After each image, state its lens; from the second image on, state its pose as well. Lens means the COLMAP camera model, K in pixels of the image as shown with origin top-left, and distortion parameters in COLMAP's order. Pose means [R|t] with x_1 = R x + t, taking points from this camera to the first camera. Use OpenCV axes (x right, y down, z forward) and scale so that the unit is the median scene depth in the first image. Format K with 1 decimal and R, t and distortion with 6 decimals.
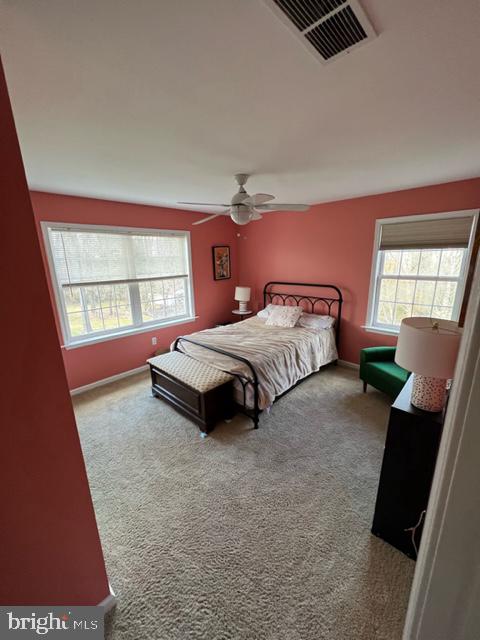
lens RADIAL K [[261.3, 0, 240.0], [0, 261.3, 320.0], [0, 0, 1]] dist [0.082637, 0.000022]
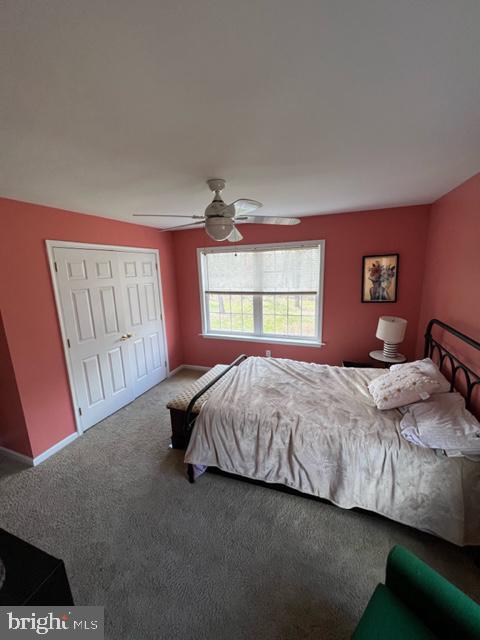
lens RADIAL K [[261.2, 0, 240.0], [0, 261.2, 320.0], [0, 0, 1]] dist [0.001339, 0.000135]
pose [[0.374553, 0.189791, -0.907573, 0.533800], [-0.206824, 0.971266, 0.117755, -0.148137], [0.903844, 0.143602, 0.403044, 0.514387]]
